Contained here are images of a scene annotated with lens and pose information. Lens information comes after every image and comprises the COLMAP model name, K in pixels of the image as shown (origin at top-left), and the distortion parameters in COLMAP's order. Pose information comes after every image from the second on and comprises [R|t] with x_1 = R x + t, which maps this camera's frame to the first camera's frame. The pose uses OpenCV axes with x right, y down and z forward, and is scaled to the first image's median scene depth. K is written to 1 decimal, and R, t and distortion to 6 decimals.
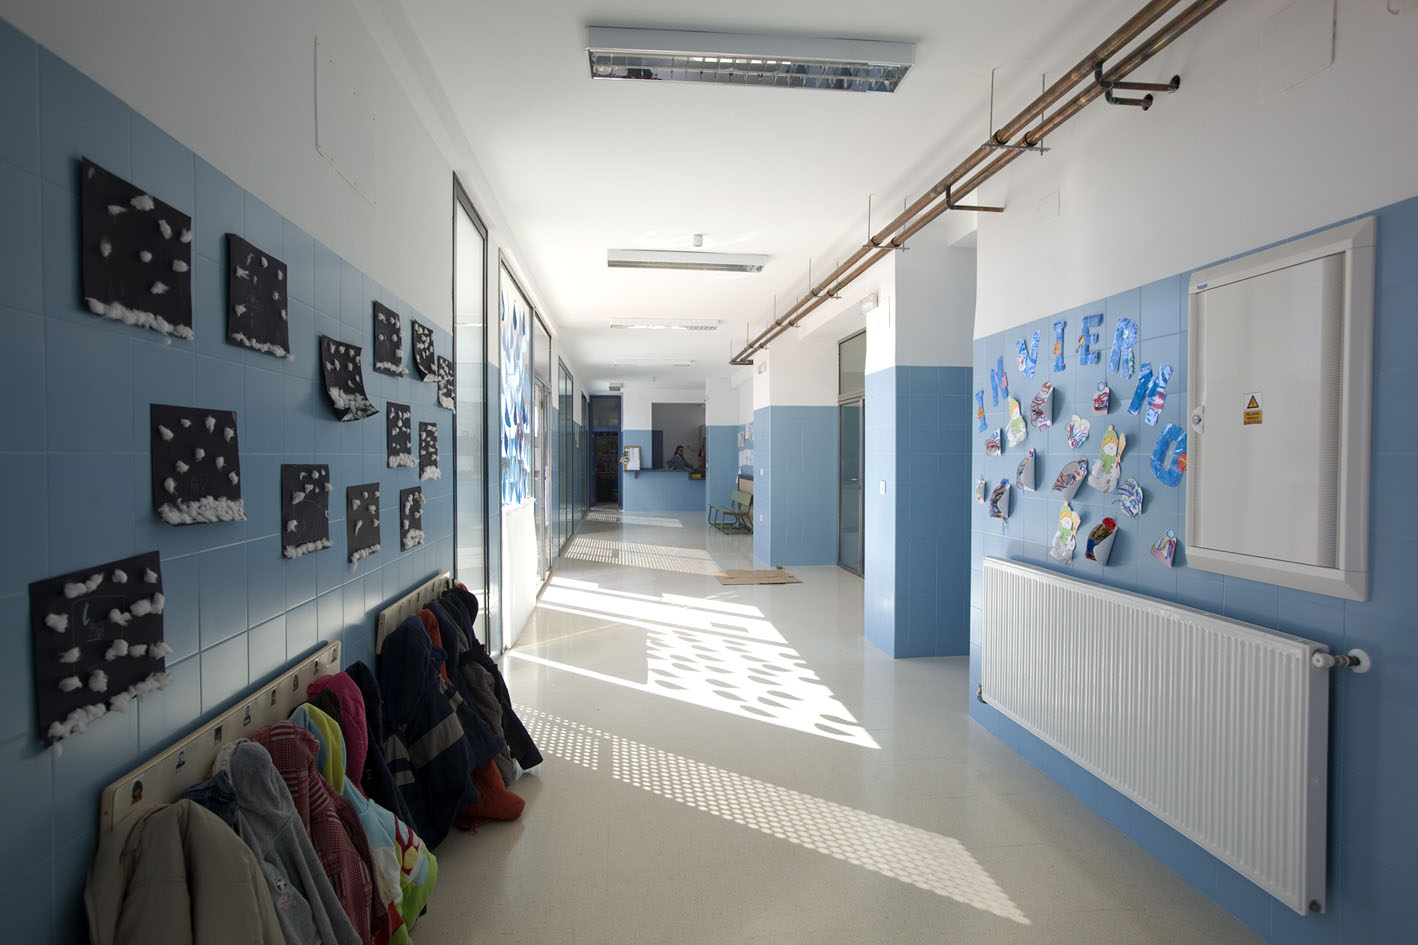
lens RADIAL K [[832.8, 0, 709.3], [0, 832.8, 470.1], [0, 0, 1]] dist [0.000138, 0.000009]
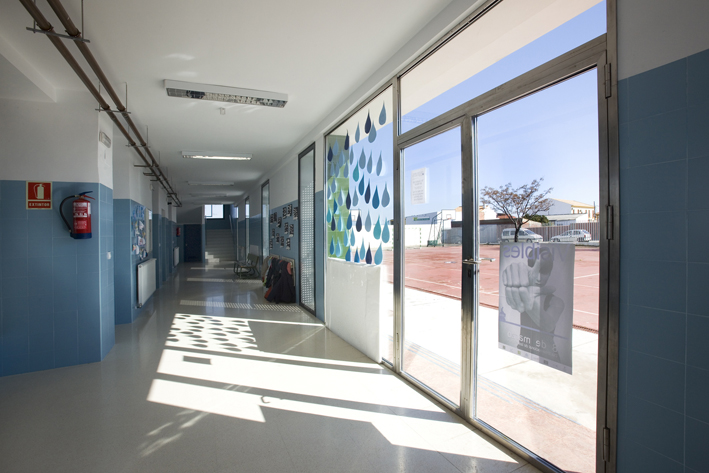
lens RADIAL K [[331.9, 0, 355.1], [0, 331.9, 236.1], [0, 0, 1]] dist [-0.004783, -0.000012]
pose [[-0.948343, 0.012800, -0.316989, -0.025697], [0.003160, 0.999517, 0.030908, -0.014373], [0.317232, 0.028310, -0.947925, 0.791843]]
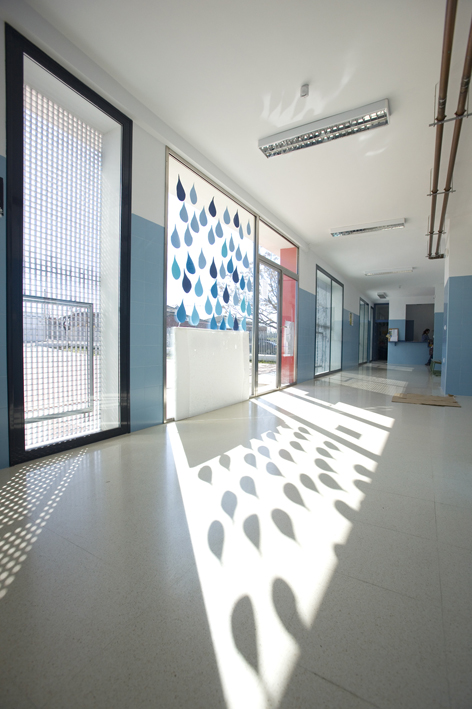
lens RADIAL K [[331.9, 0, 240.2], [0, 331.9, 358.4], [0, 0, 1]] dist [-0.004783, -0.000012]
pose [[0.808390, 0.041342, -0.587194, 0.087879], [-0.031014, 0.999137, 0.027647, 0.036607], [0.587830, -0.004138, 0.808974, 0.259075]]
